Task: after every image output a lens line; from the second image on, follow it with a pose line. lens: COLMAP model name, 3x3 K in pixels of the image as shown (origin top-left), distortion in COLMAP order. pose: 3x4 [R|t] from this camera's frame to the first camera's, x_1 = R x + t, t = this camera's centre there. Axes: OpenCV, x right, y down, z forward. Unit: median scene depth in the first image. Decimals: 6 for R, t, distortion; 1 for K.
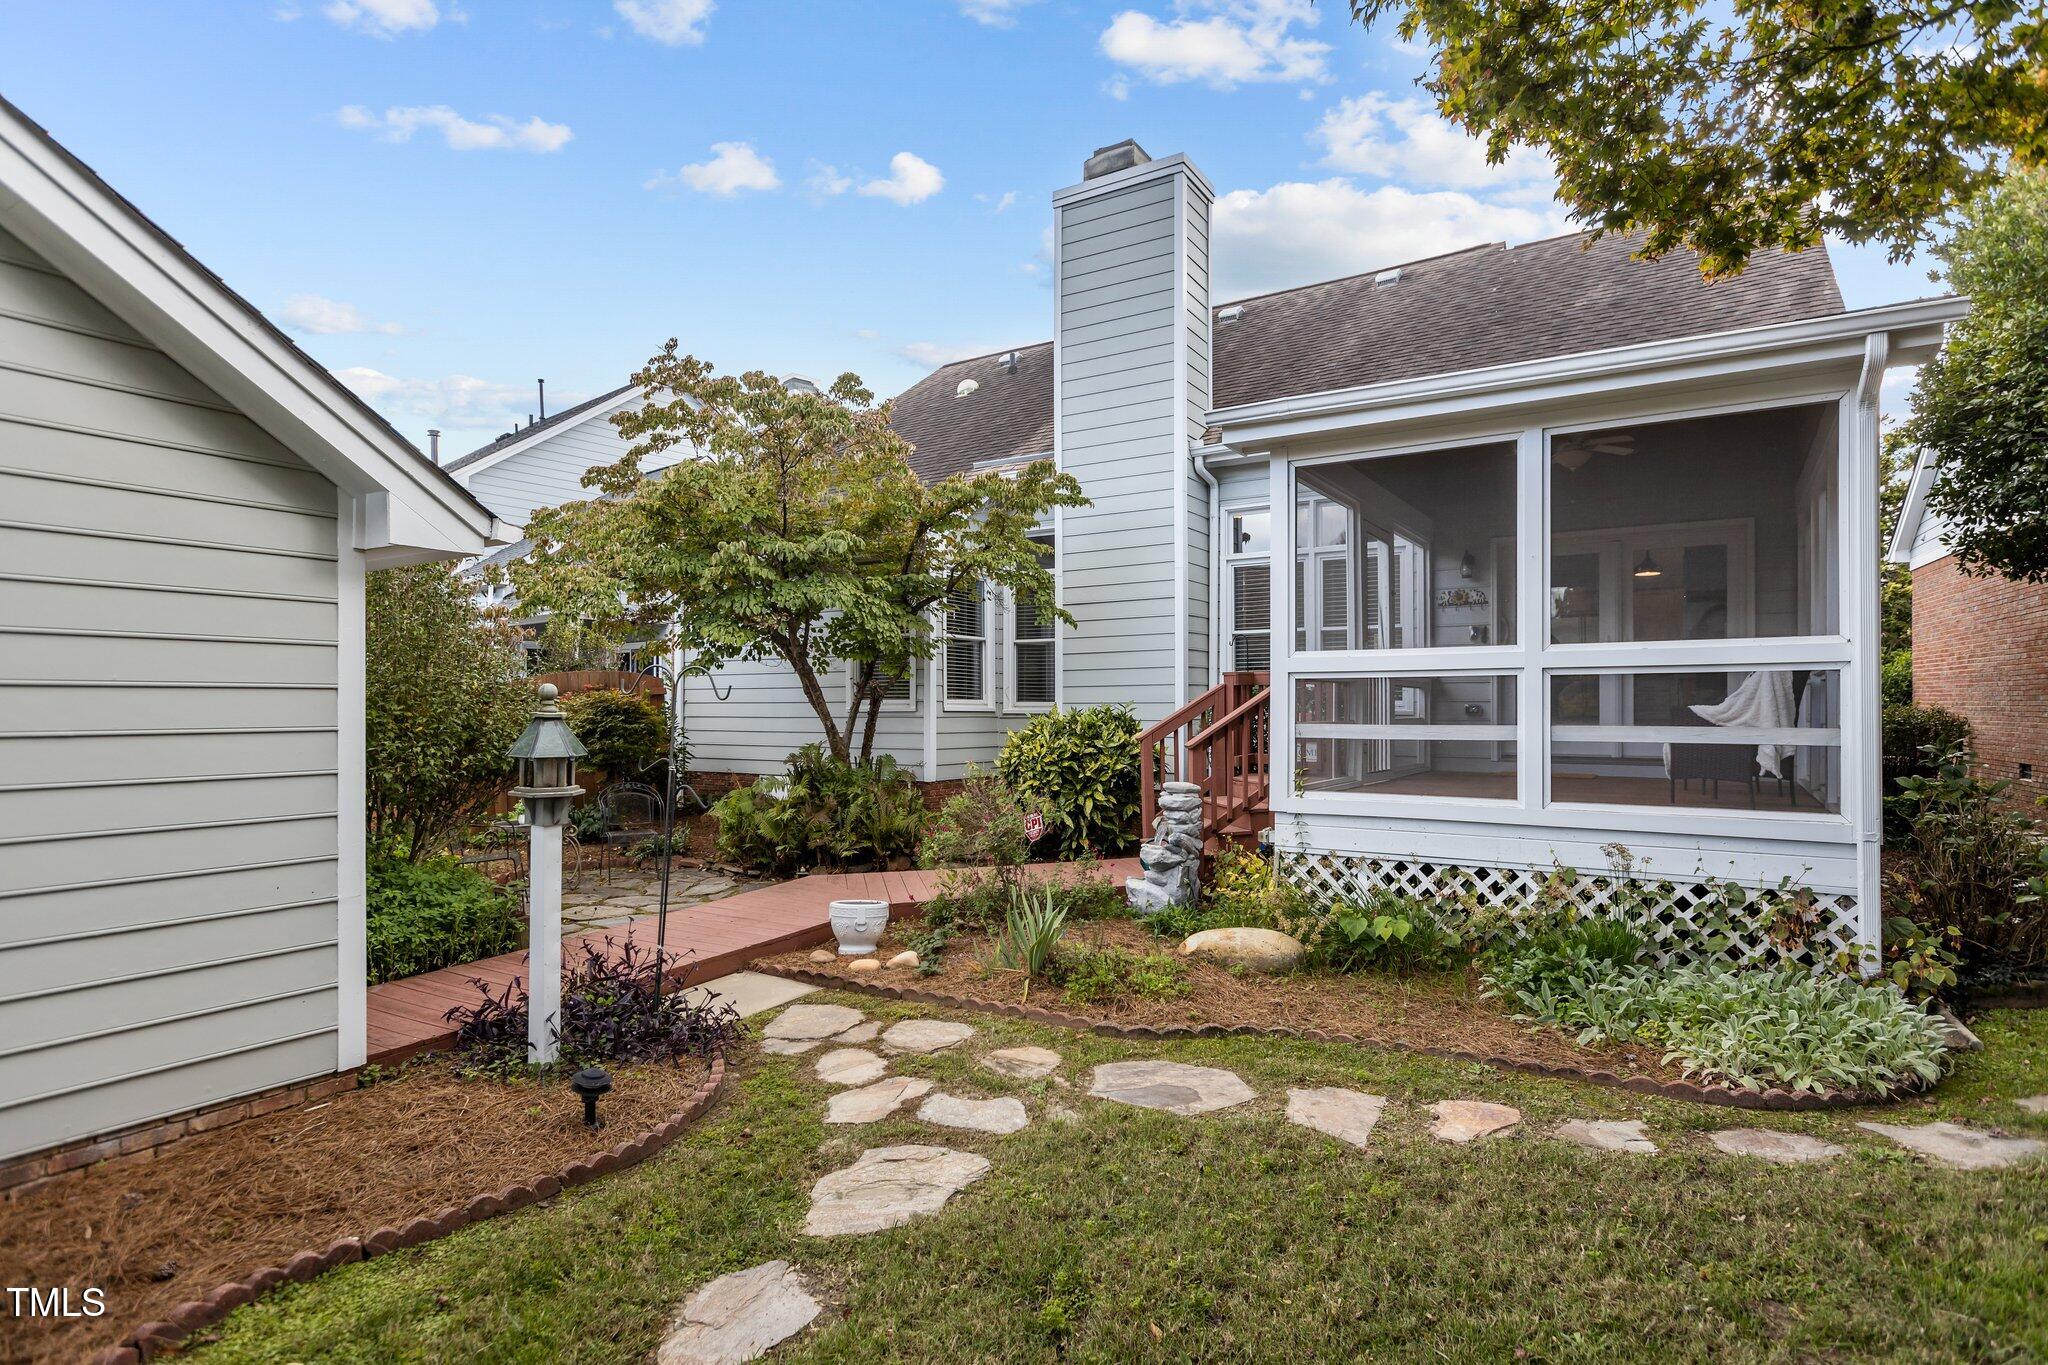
lens RADIAL K [[1049.1, 0, 1025.4], [0, 1049.1, 691.3], [0, 0, 1]] dist [0.000723, -0.002727]
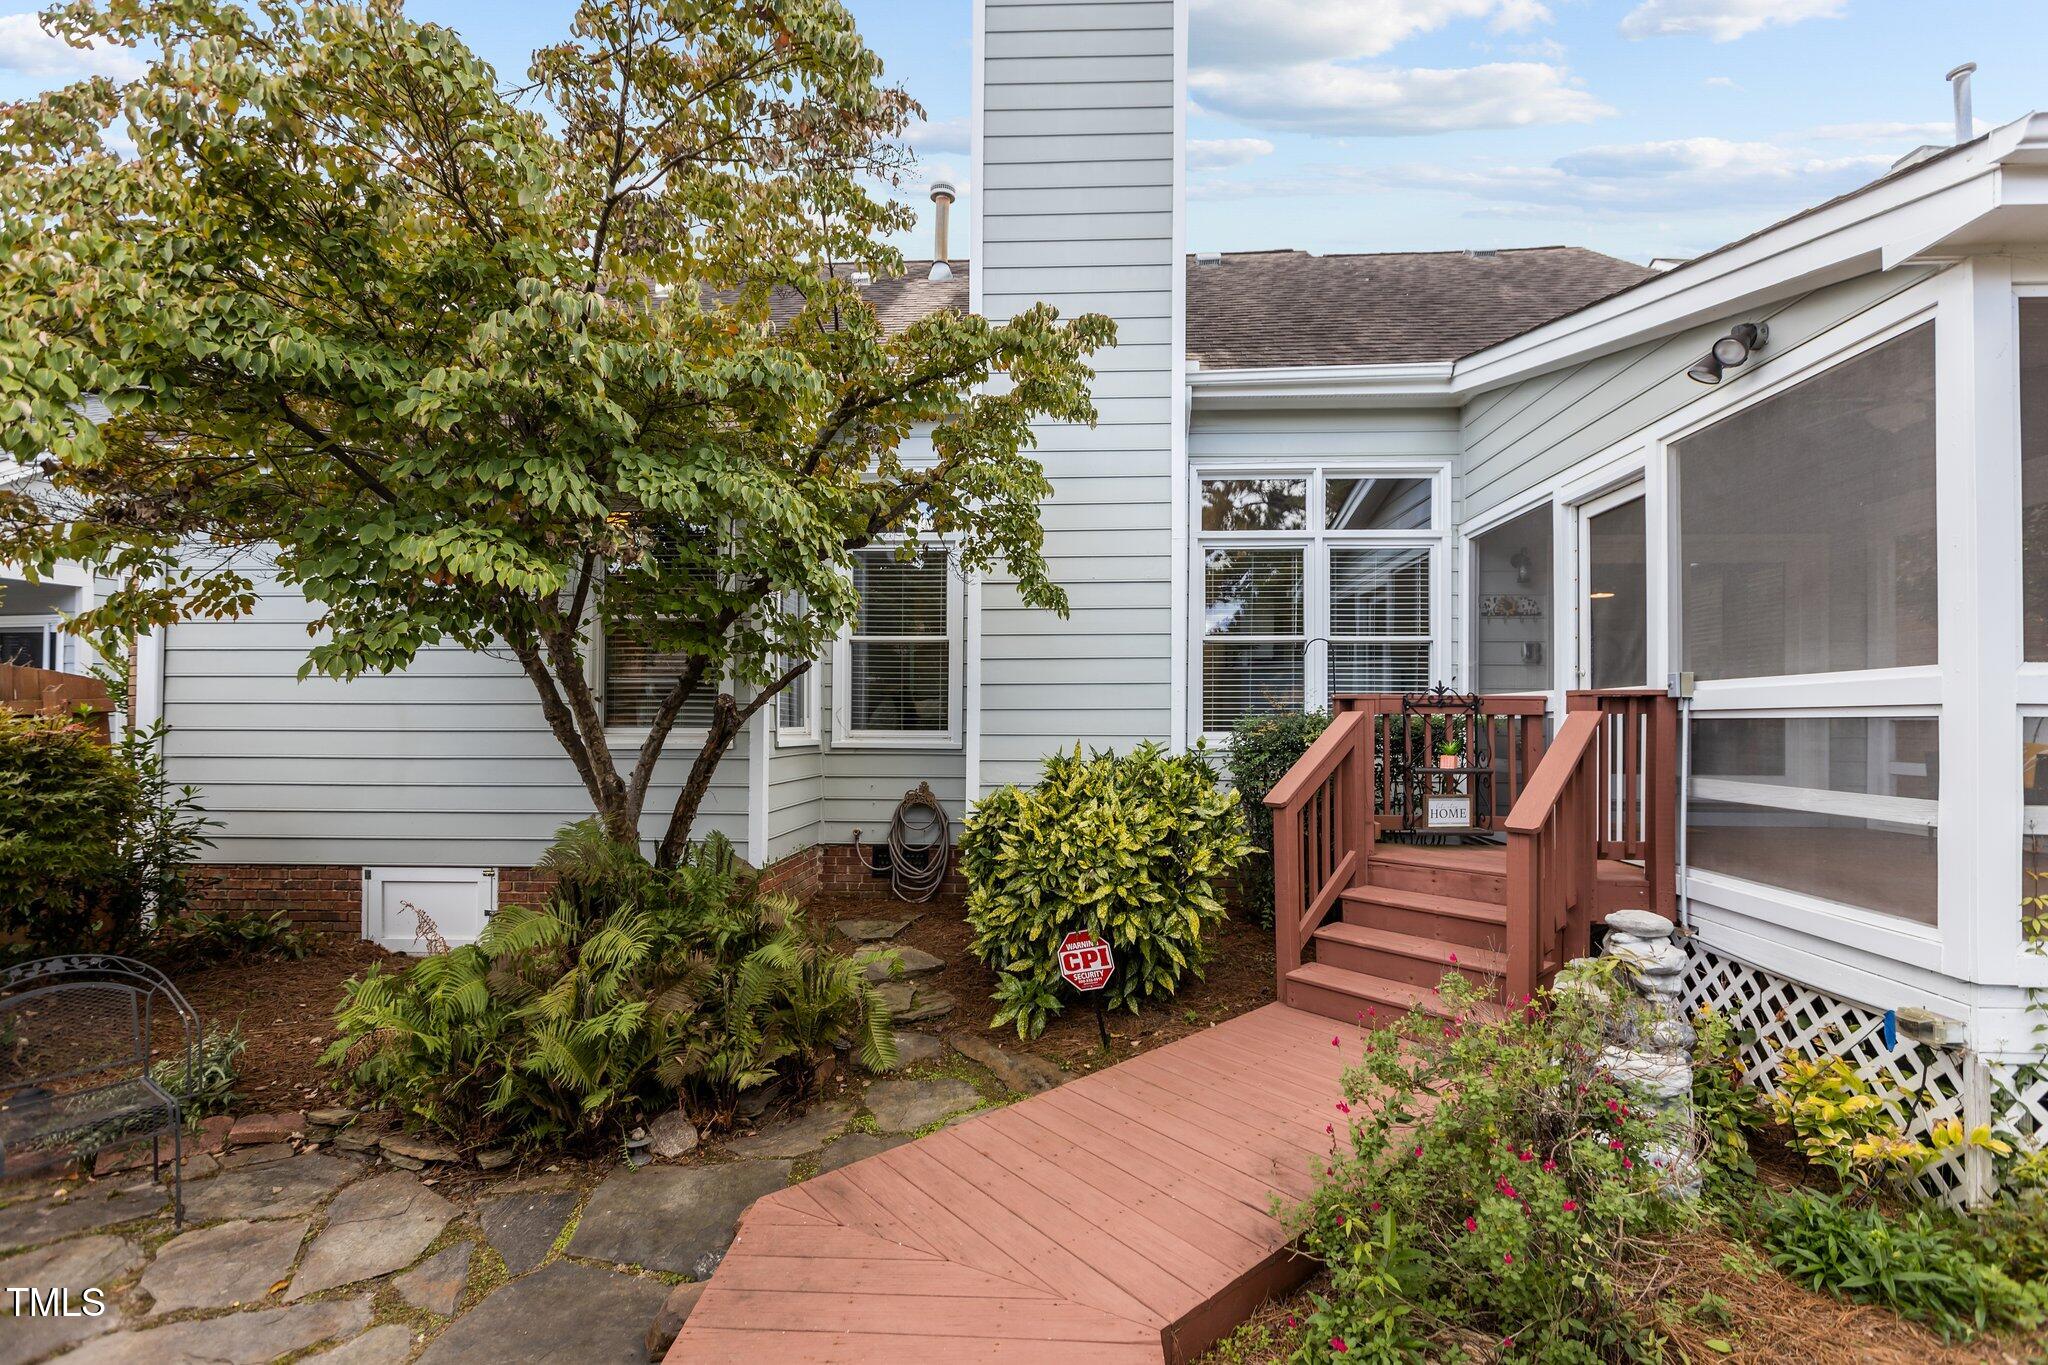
lens RADIAL K [[913.9, 0, 1027.6], [0, 913.9, 701.2], [0, 0, 1]] dist [0.007631, -0.000864]
pose [[0.865886, 0.024046, 0.499663, -0.245371], [-0.020573, 0.999711, -0.012460, -0.004105], [-0.499818, 0.000509, 0.866131, 0.545024]]
